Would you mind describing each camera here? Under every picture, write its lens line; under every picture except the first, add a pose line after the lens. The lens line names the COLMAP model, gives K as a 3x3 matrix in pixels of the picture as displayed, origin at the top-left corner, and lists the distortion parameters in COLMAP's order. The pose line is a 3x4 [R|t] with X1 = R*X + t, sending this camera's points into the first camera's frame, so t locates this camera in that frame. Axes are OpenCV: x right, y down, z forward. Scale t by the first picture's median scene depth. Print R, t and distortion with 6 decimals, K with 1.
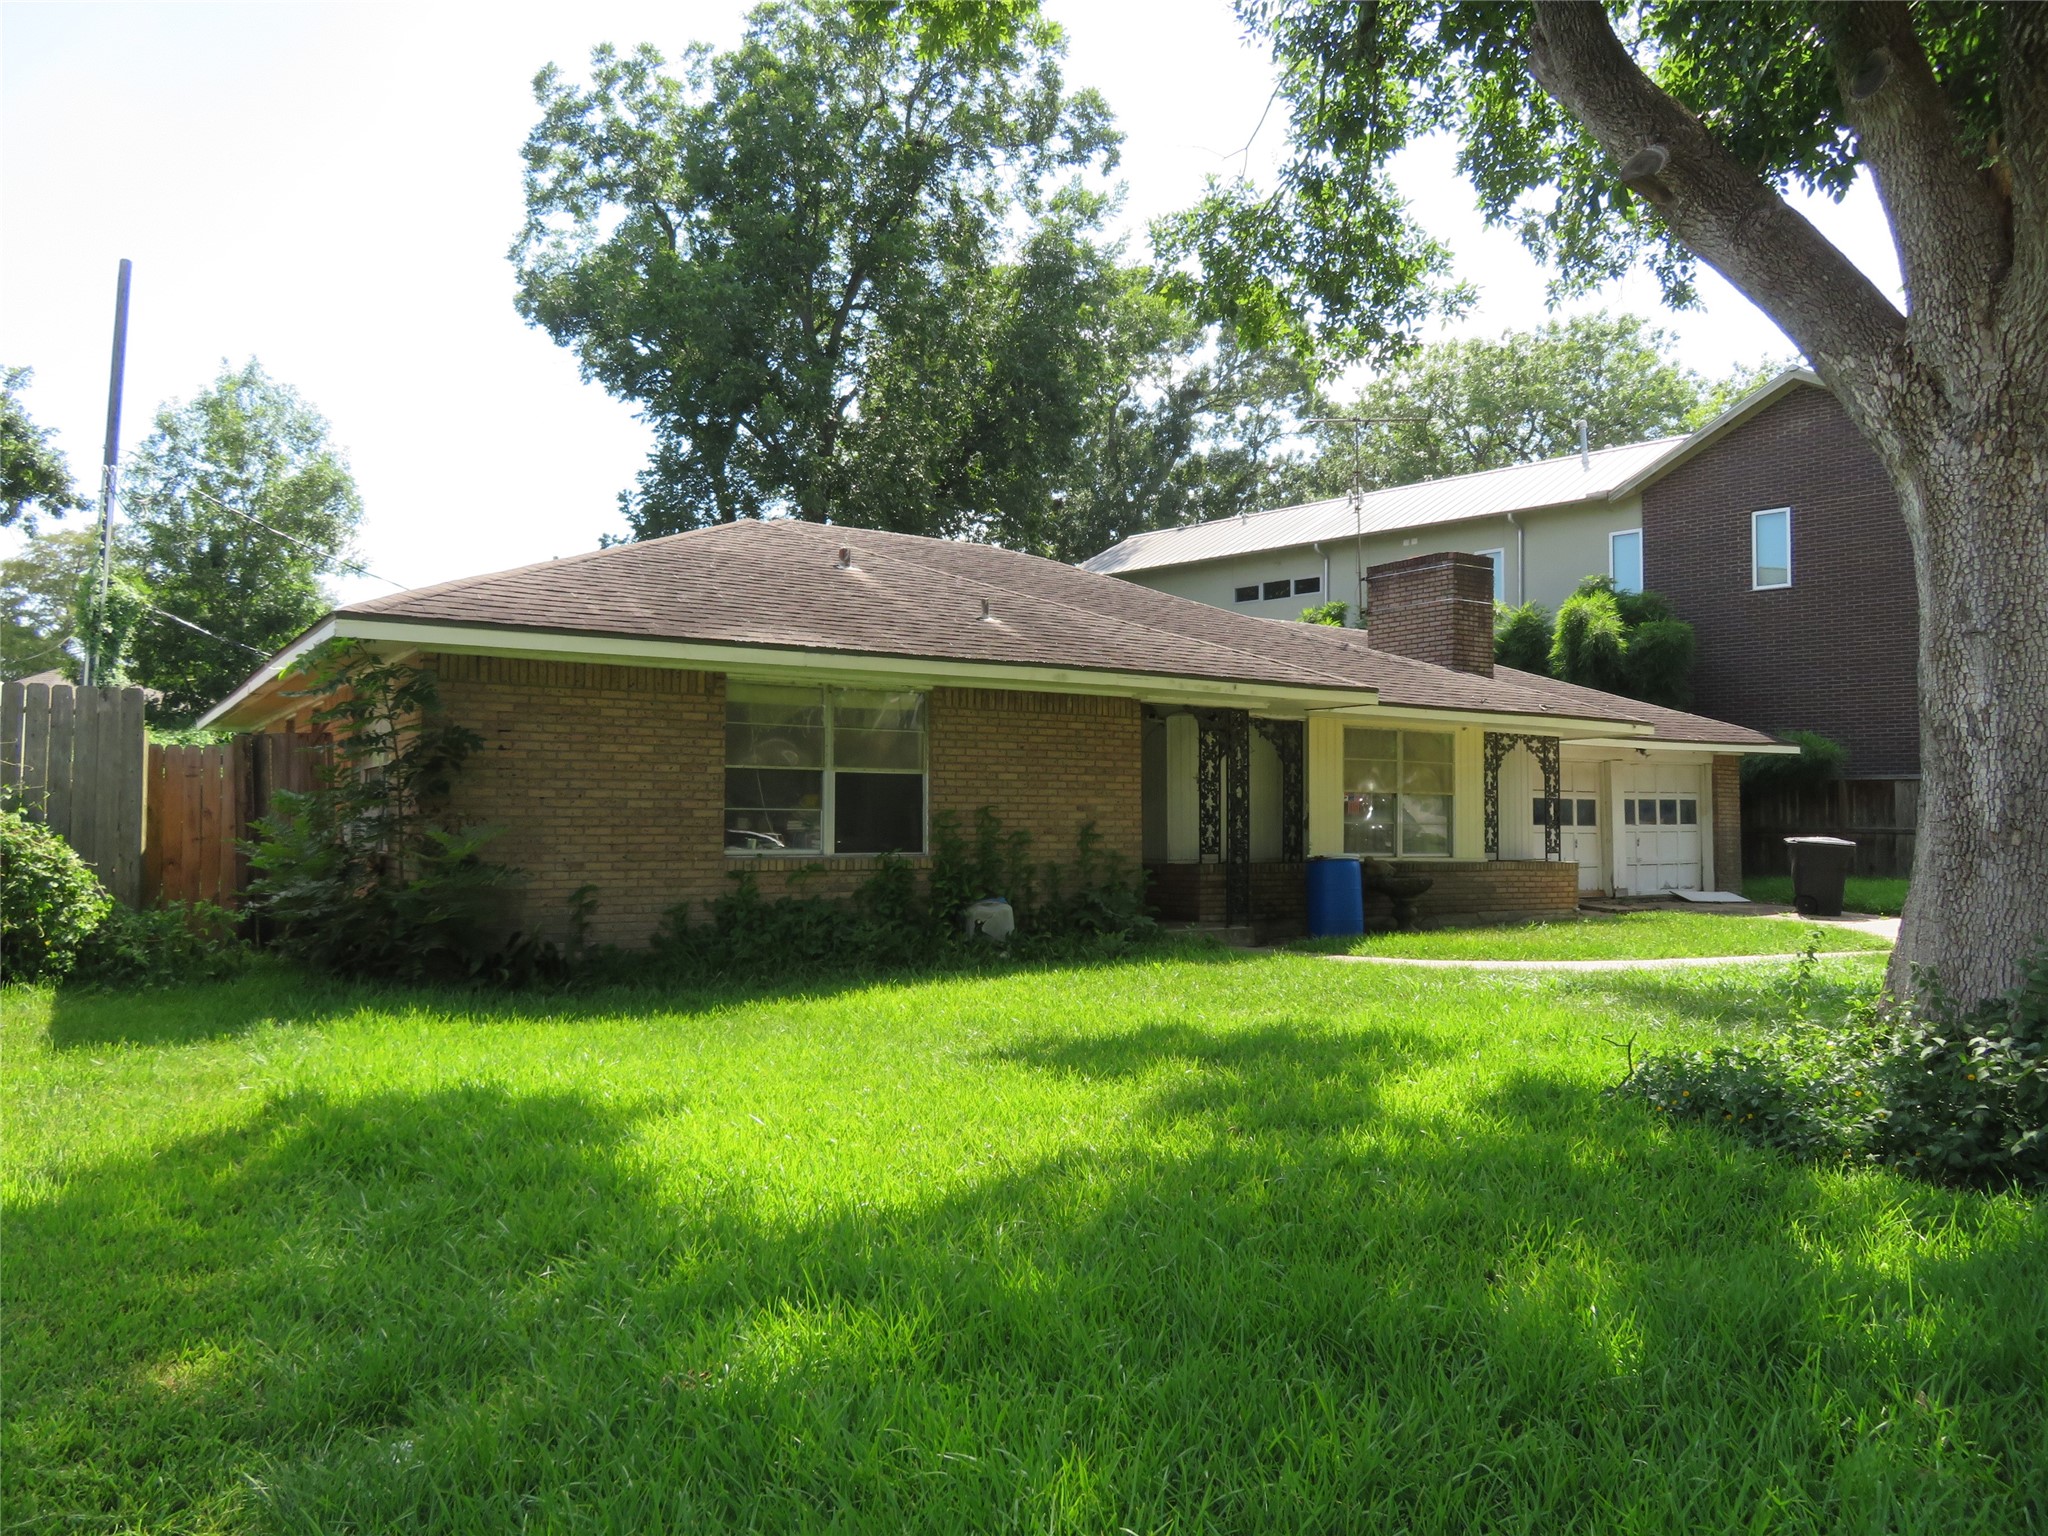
lens RADIAL K [[1466.5, 0, 1024.0], [0, 1466.5, 768.0], [0, 0, 1]] dist [-0.001686, -0.003775]
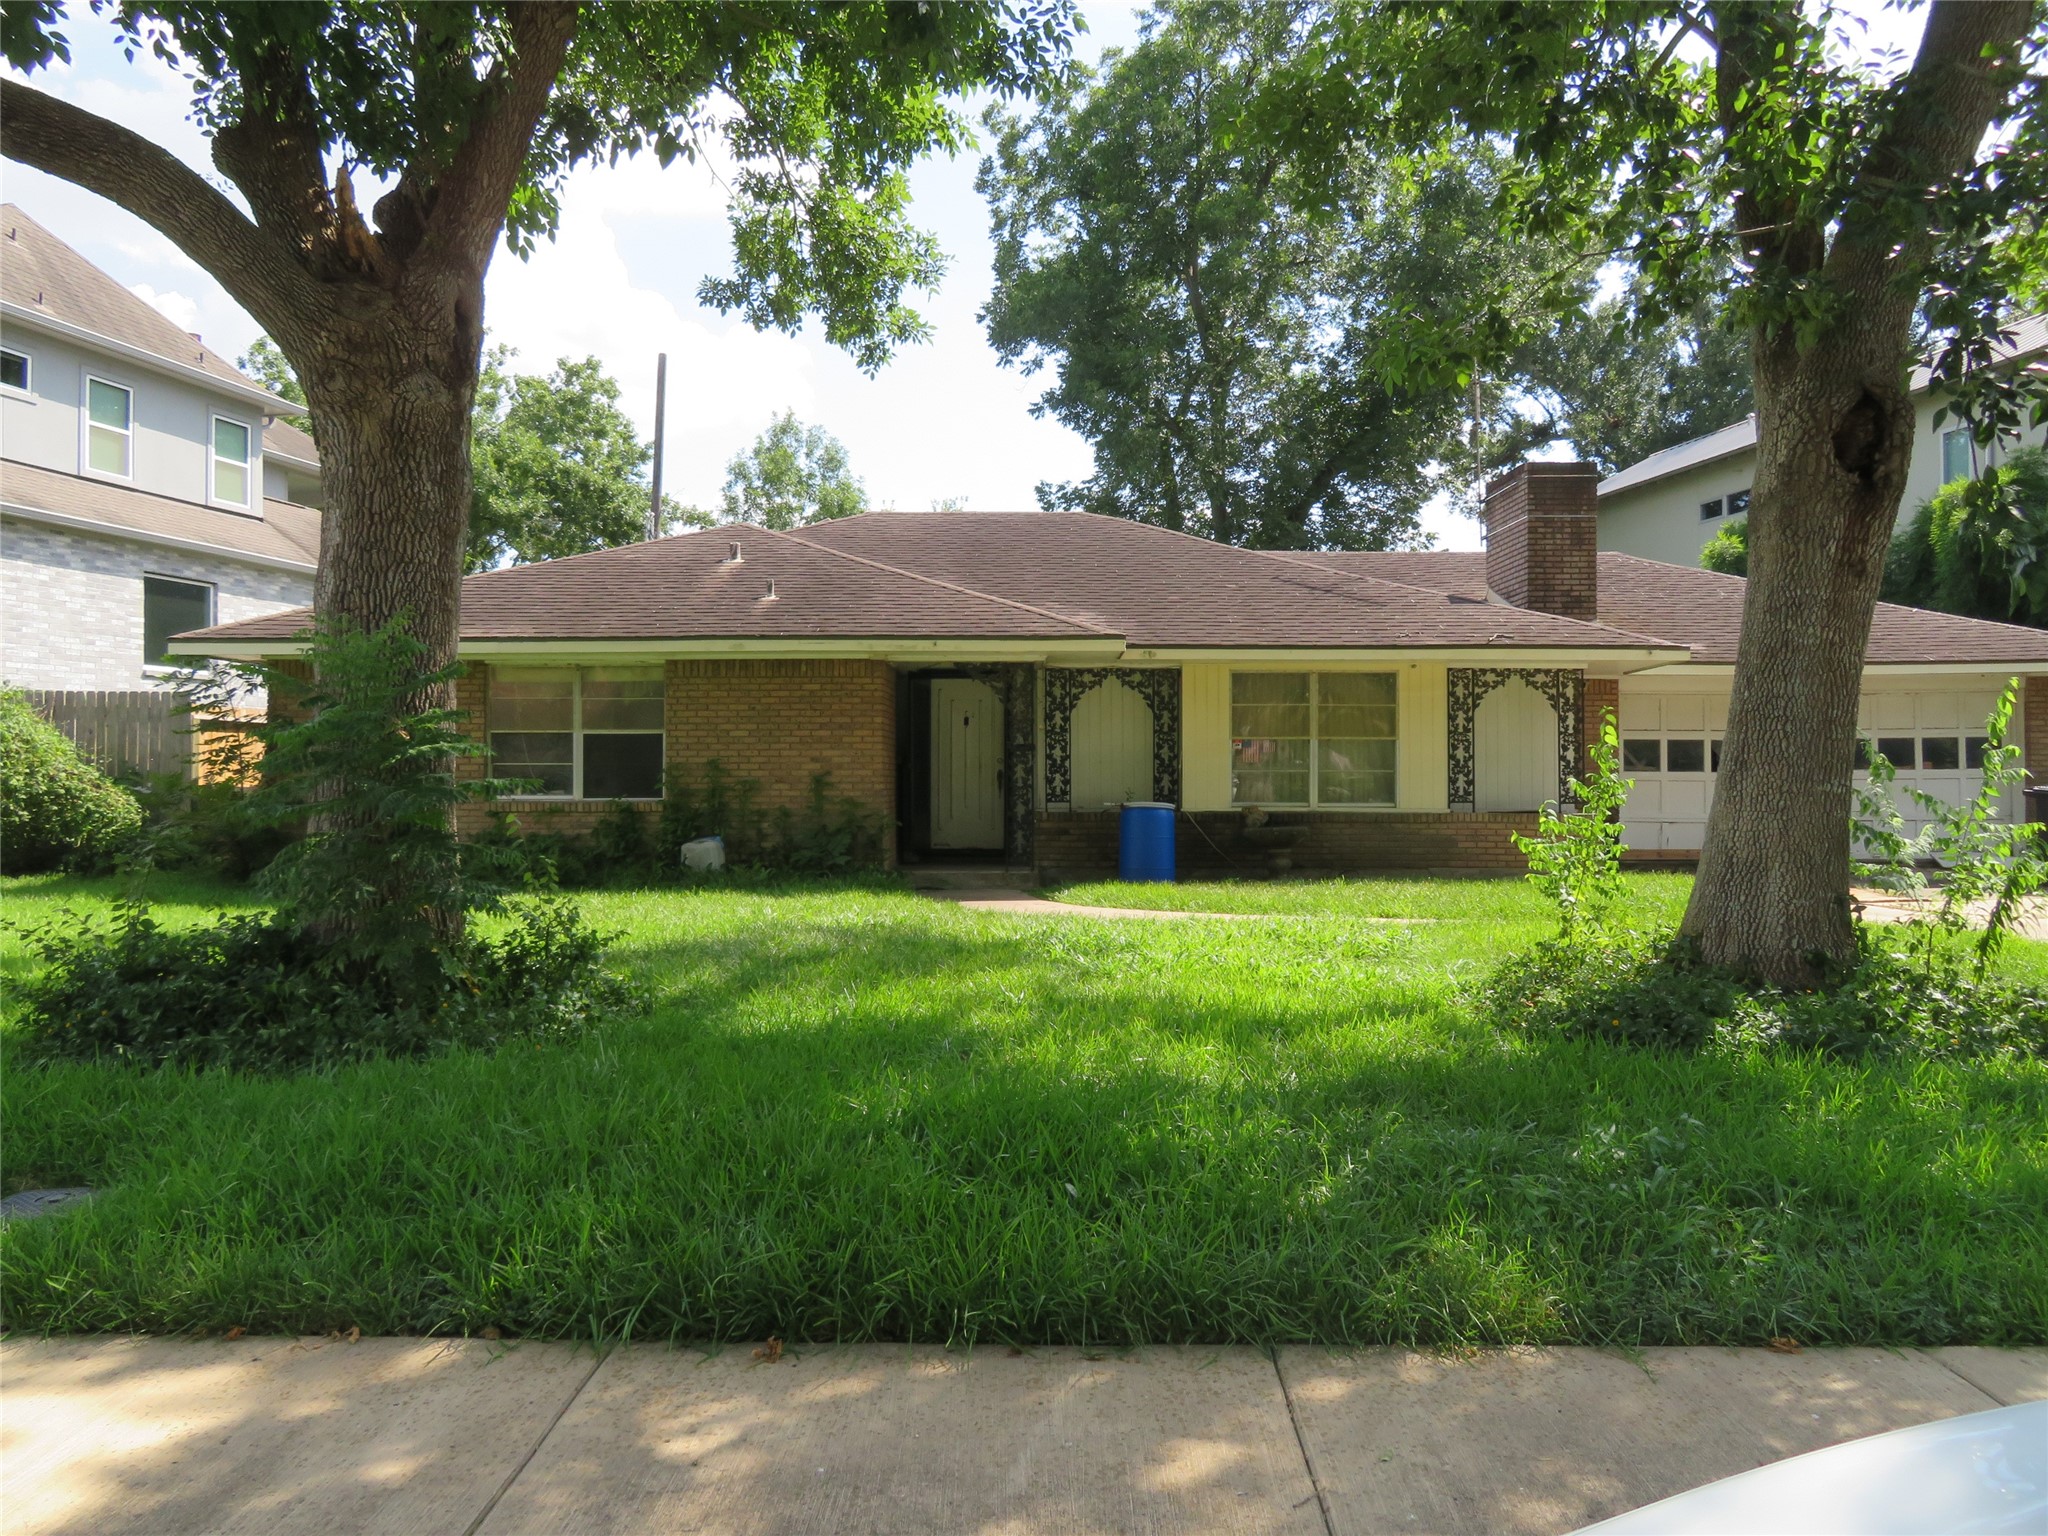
lens RADIAL K [[1466.5, 0, 1024.0], [0, 1466.5, 768.0], [0, 0, 1]] dist [-0.001686, -0.003775]
pose [[0.836727, -0.011561, -0.547498, 0.707470], [0.026625, 0.999454, 0.019587, 0.014214], [0.546973, -0.030966, 0.836577, 0.127463]]
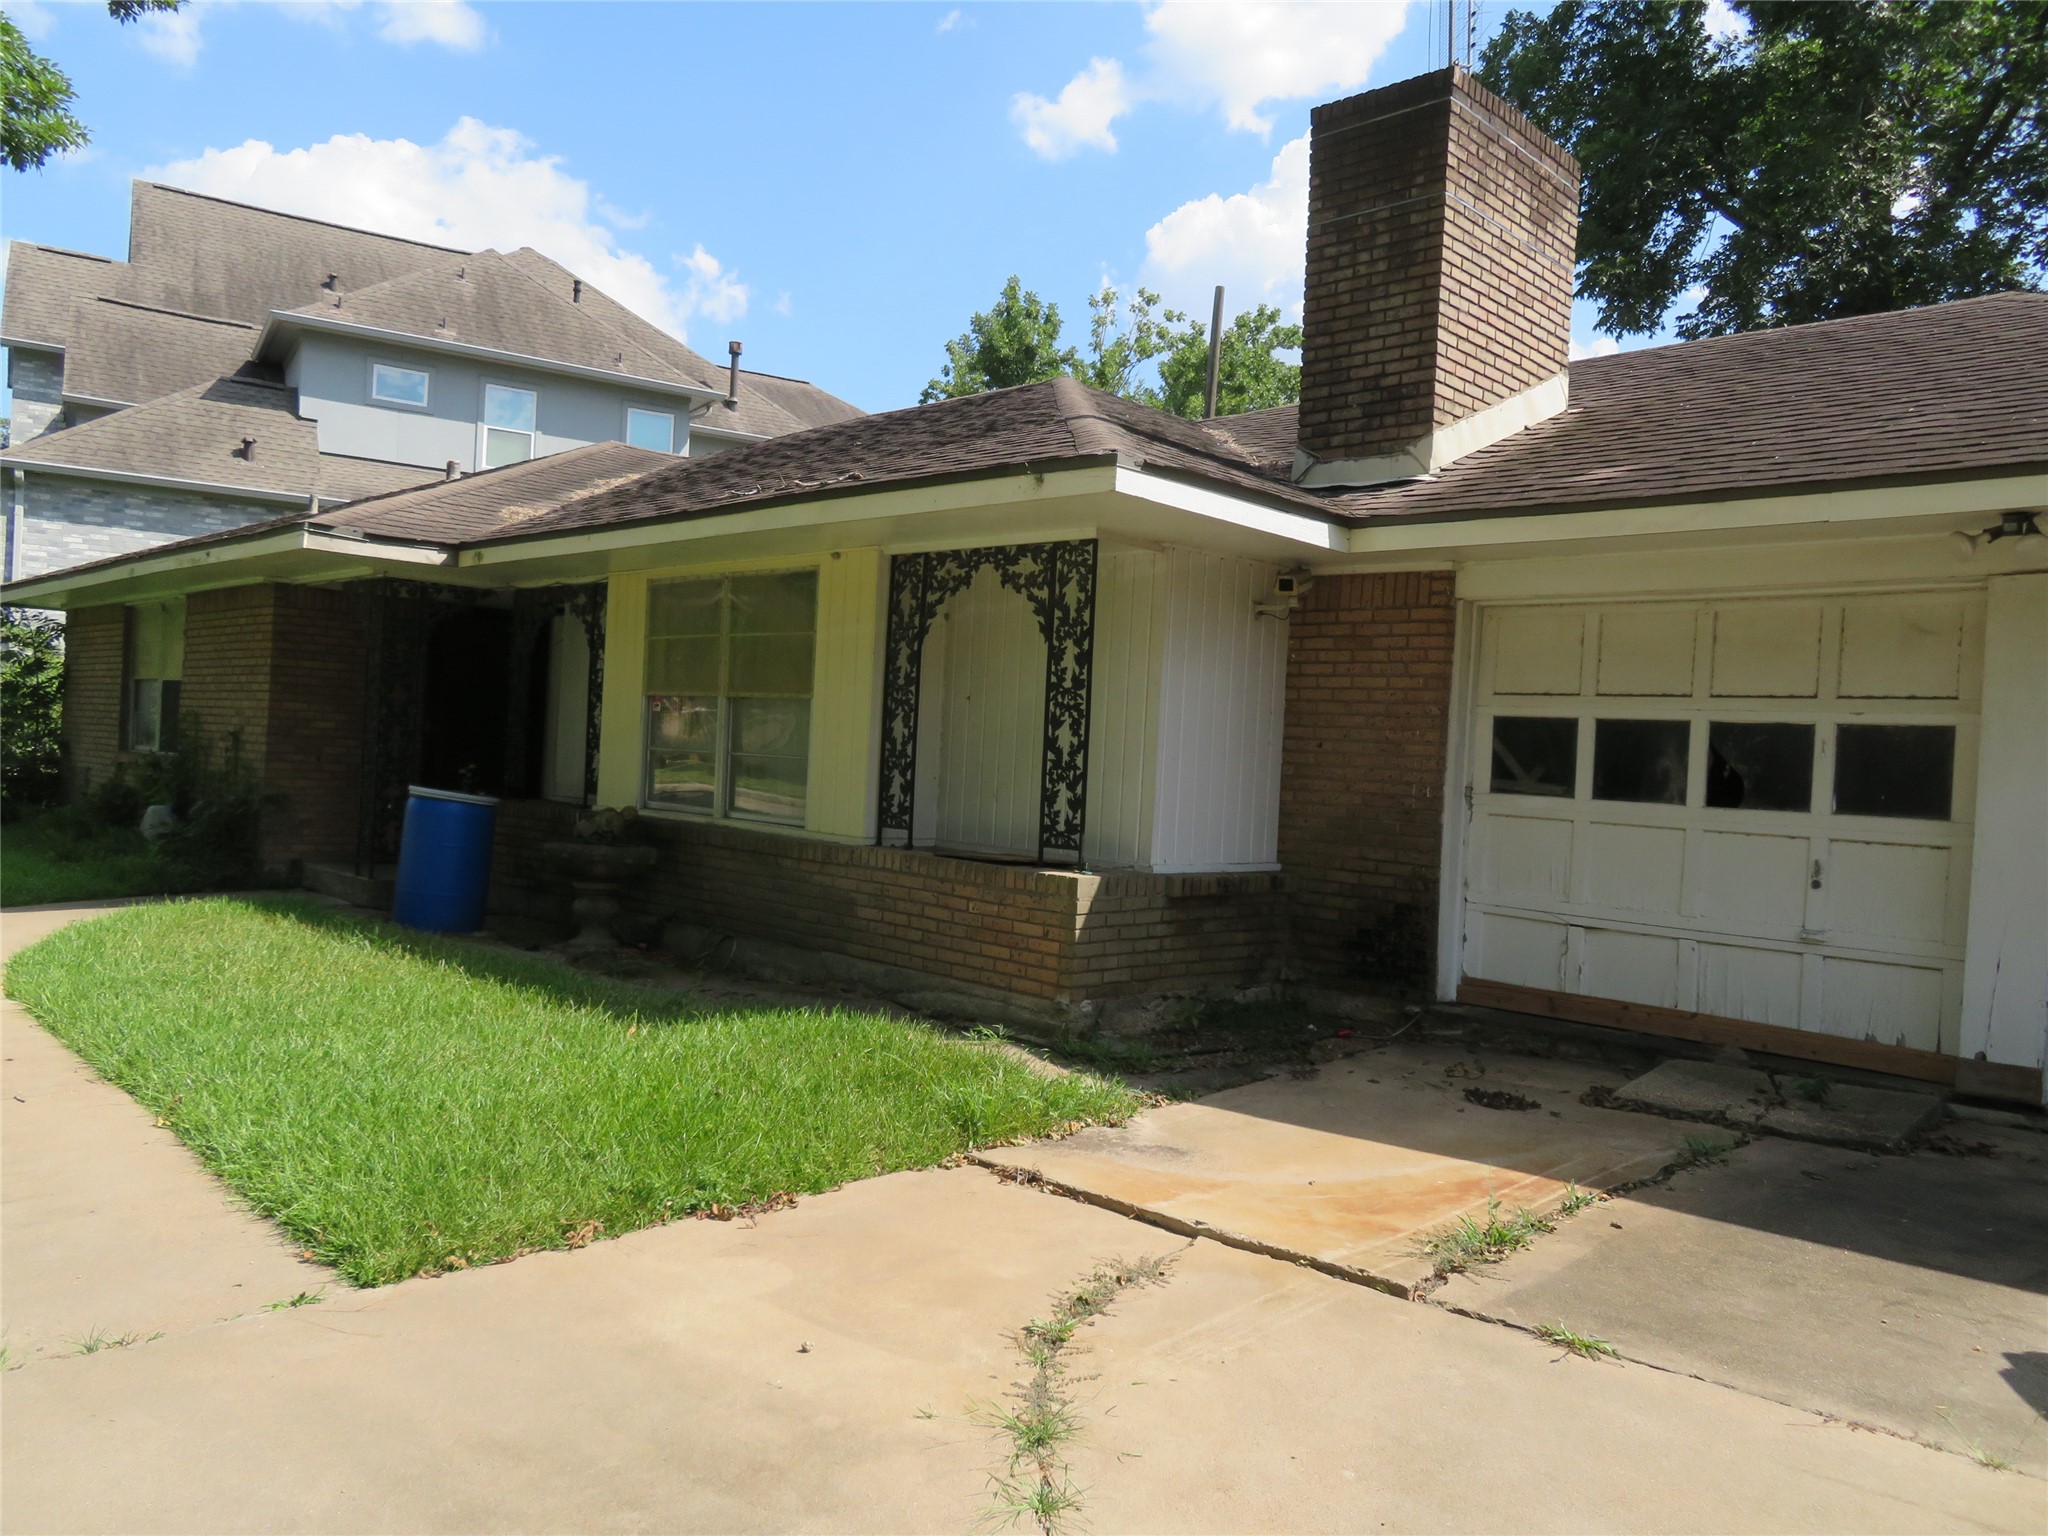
lens RADIAL K [[1466.5, 0, 1024.0], [0, 1466.5, 768.0], [0, 0, 1]] dist [-0.001686, -0.003775]
pose [[0.219924, 0.011750, -0.975446, 0.914422], [-0.012021, 0.999884, 0.009334, 0.042317], [0.975443, 0.009673, 0.220040, 1.137609]]
